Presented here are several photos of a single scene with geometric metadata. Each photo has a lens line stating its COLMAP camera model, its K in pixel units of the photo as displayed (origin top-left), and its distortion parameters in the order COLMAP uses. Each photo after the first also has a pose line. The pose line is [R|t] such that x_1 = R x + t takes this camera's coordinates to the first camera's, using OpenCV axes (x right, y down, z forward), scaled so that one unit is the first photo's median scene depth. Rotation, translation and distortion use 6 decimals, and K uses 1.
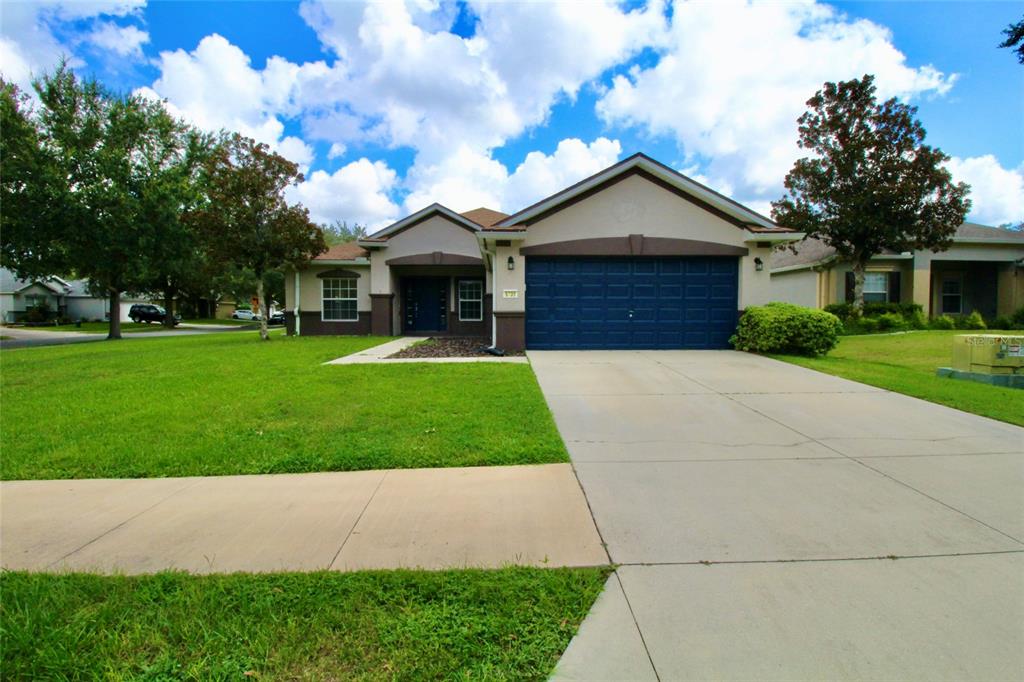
lens RADIAL K [[474.7, 0, 512.7], [0, 474.7, 333.5], [0, 0, 1]] dist [0.001166, -0.013630]
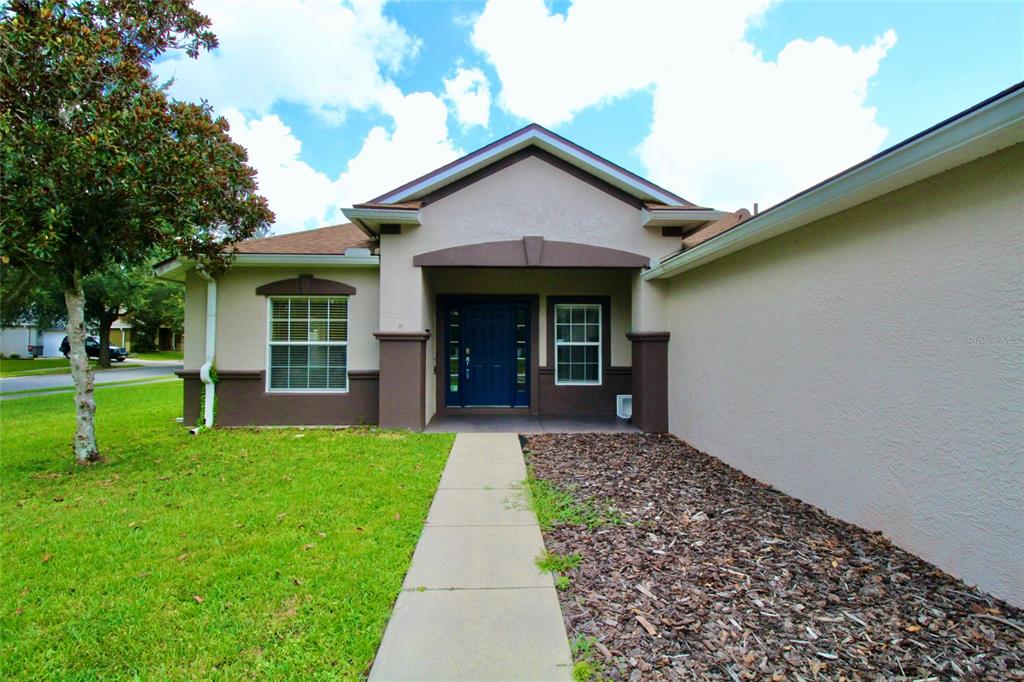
lens RADIAL K [[474.7, 0, 512.7], [0, 474.7, 333.5], [0, 0, 1]] dist [0.001166, -0.013630]
pose [[0.999860, 0.003152, 0.016459, -0.187025], [-0.002179, 0.998268, -0.058789, -0.058062], [-0.016616, 0.058745, 0.998135, 0.574616]]
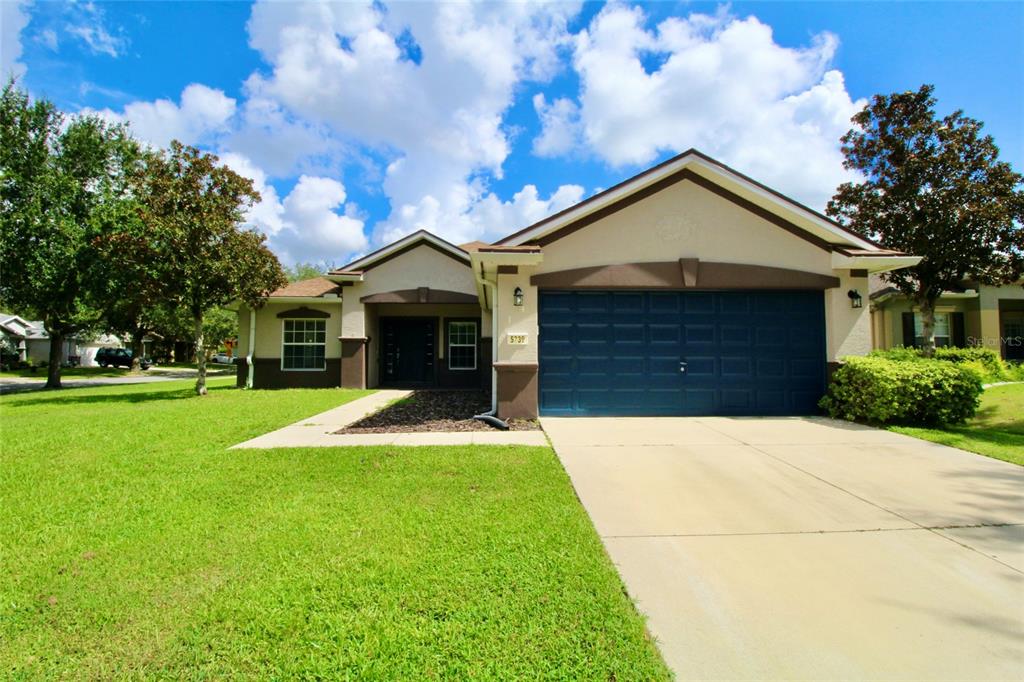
lens RADIAL K [[474.7, 0, 512.7], [0, 474.7, 333.5], [0, 0, 1]] dist [0.001166, -0.013630]
pose [[0.999883, 0.001462, 0.015214, -0.014262], [-0.000096, 0.995995, -0.089414, -0.017401], [-0.015284, 0.089402, 0.995878, 0.177059]]
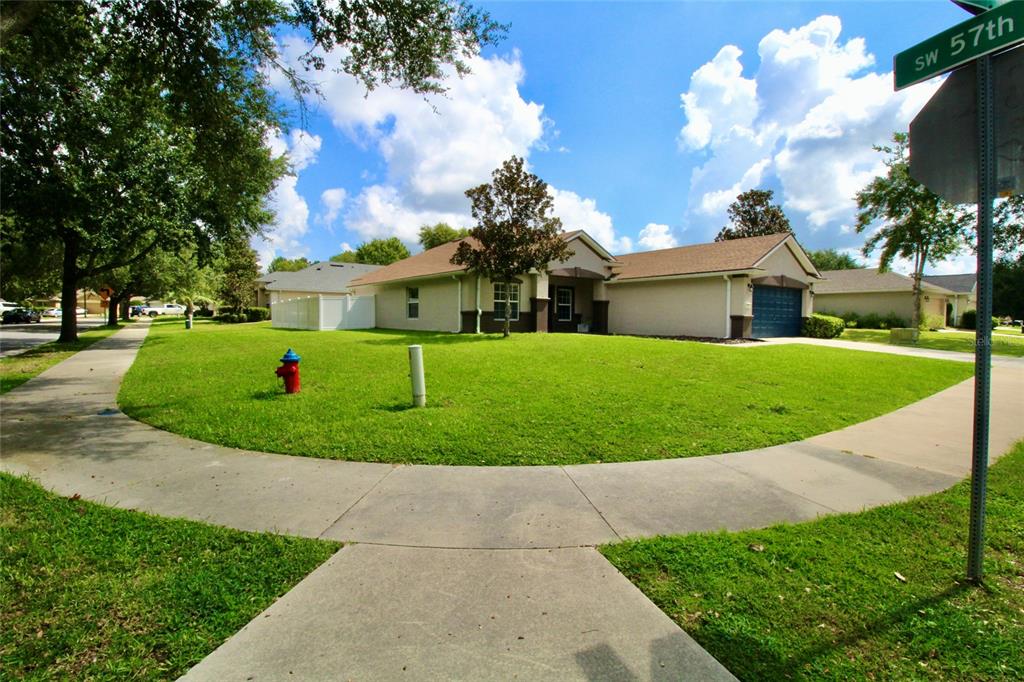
lens RADIAL K [[463.7, 0, 512.9], [0, 463.7, 335.8], [0, 0, 1]] dist [0.001272, -0.013886]
pose [[0.826218, -0.012561, 0.563210, -1.021210], [0.009359, 0.999919, 0.008571, 0.001869], [-0.563273, -0.001811, 0.826269, 0.059760]]
